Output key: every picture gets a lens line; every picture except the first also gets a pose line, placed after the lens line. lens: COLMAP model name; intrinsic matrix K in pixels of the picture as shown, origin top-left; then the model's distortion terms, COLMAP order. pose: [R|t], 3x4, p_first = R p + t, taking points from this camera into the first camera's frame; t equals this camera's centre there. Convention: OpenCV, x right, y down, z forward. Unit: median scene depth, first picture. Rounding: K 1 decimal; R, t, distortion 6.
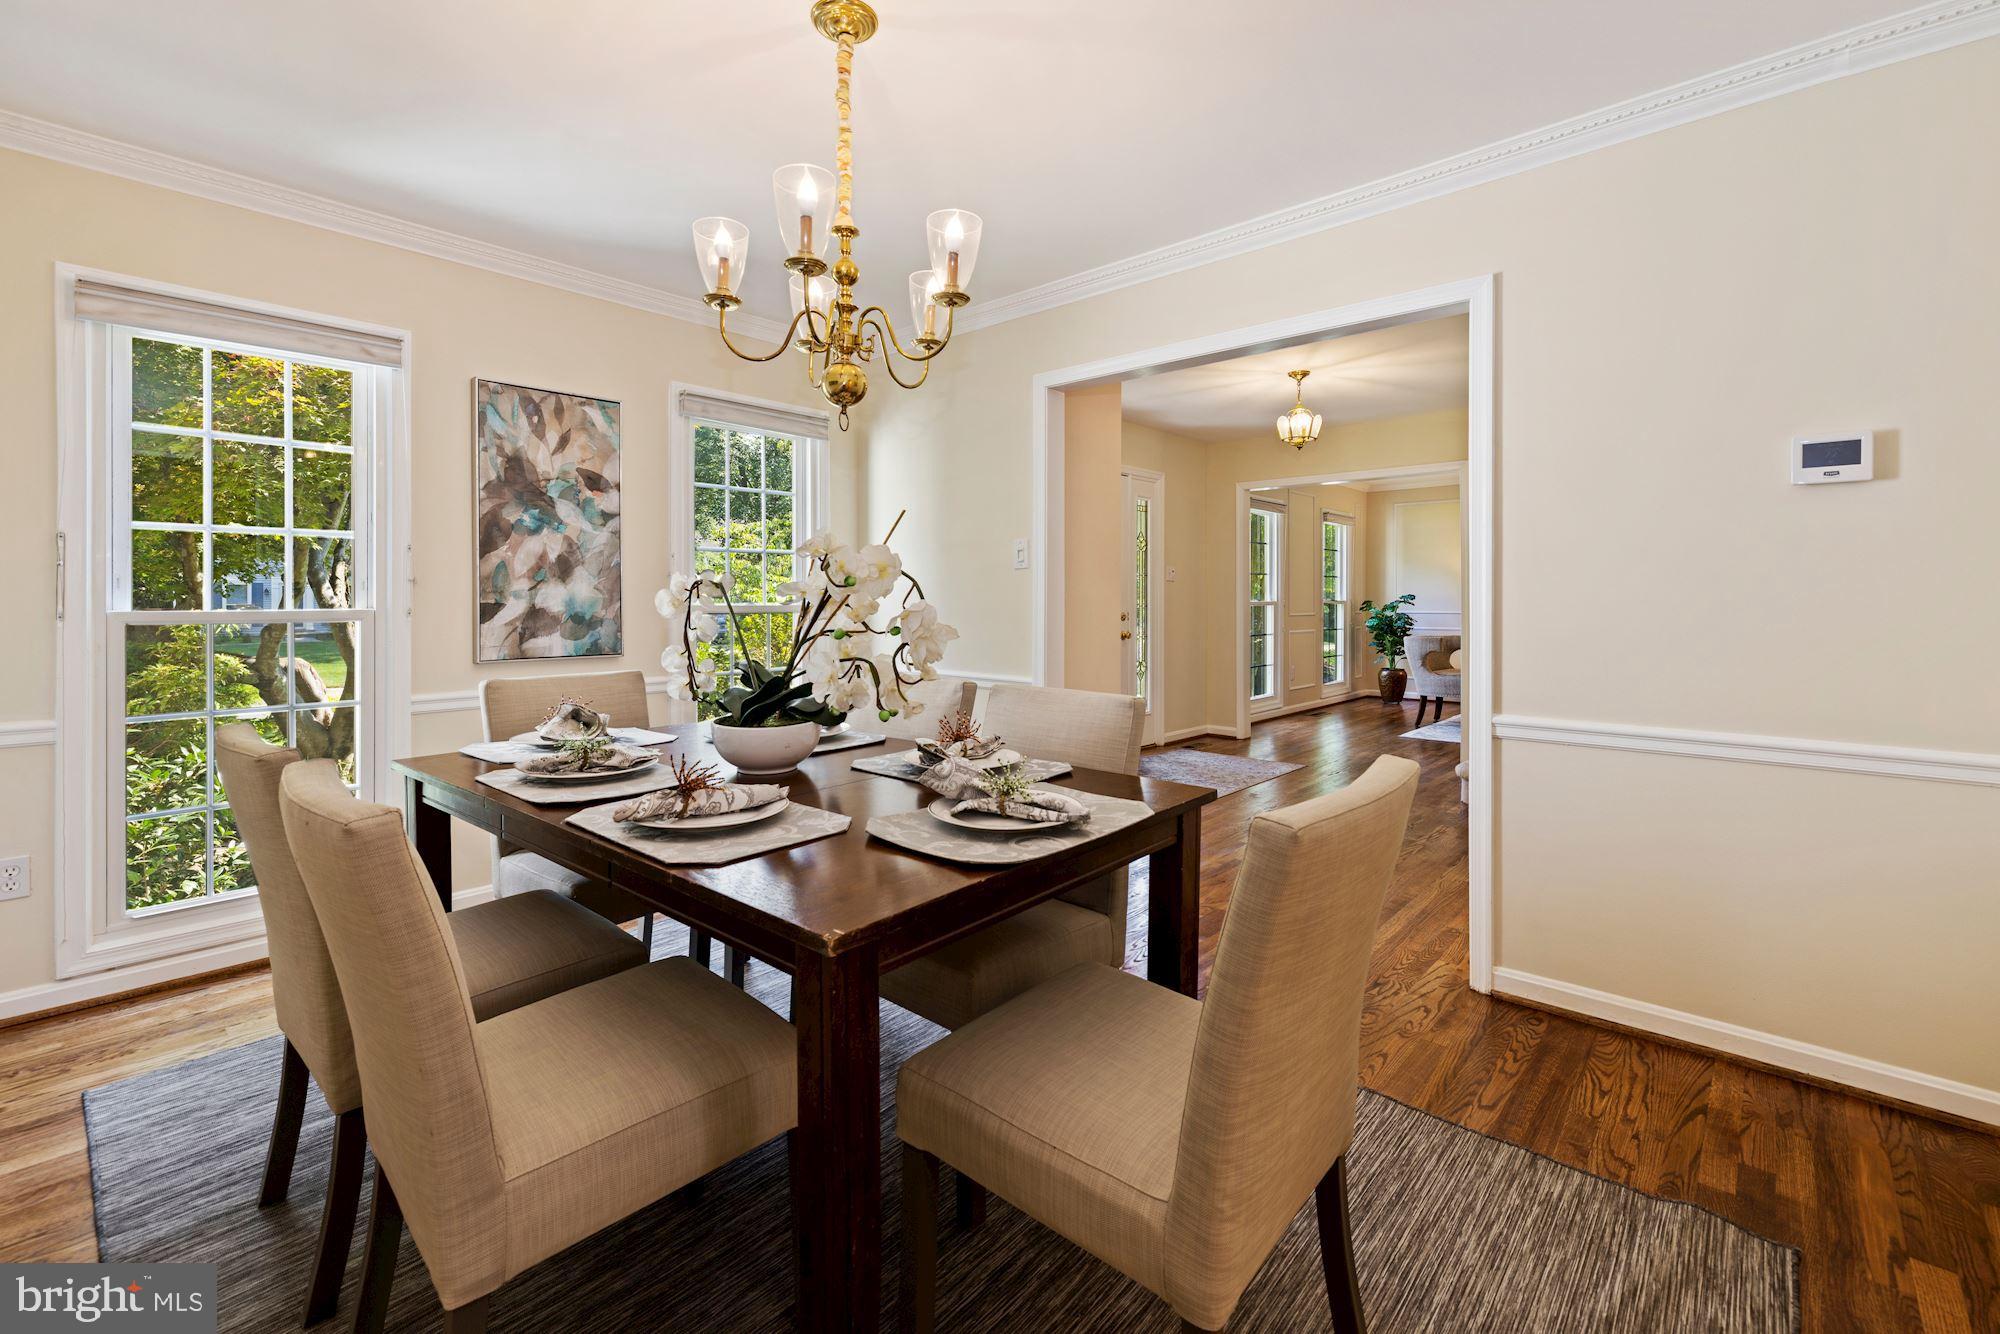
lens RADIAL K [[856.6, 0, 1002.5], [0, 856.6, 599.8], [0, 0, 1]] dist [0.003314, -0.001134]
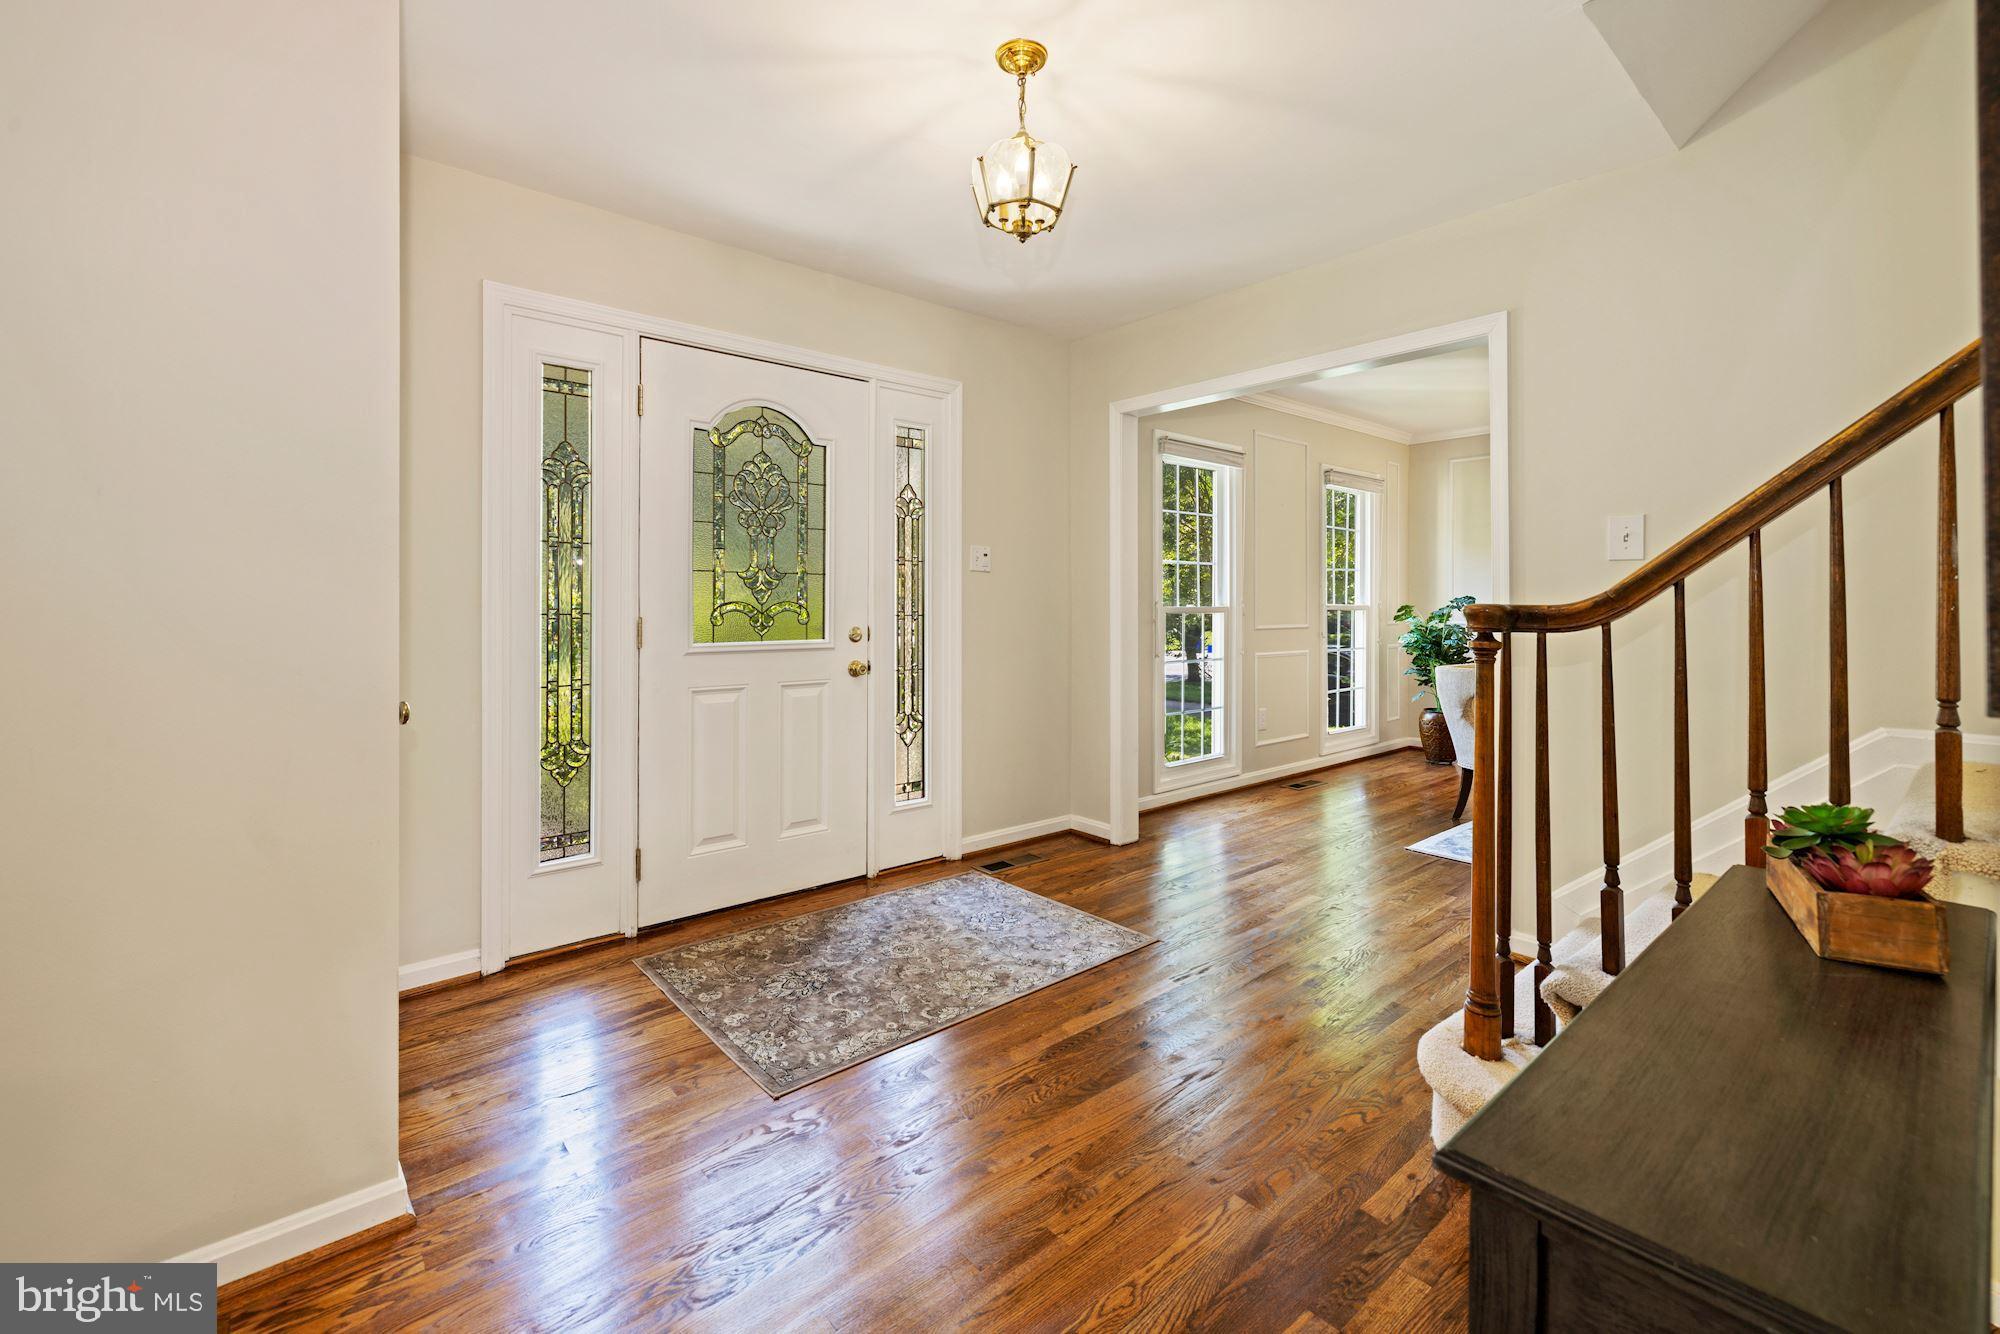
lens RADIAL K [[856.6, 0, 1006.5], [0, 856.6, 600.5], [0, 0, 1]] dist [0.003314, -0.001134]
pose [[0.992599, -0.000842, -0.121434, 0.231926], [0.000260, 0.999988, -0.004809, 0.000298], [0.121436, 0.004742, 0.992588, 0.351357]]
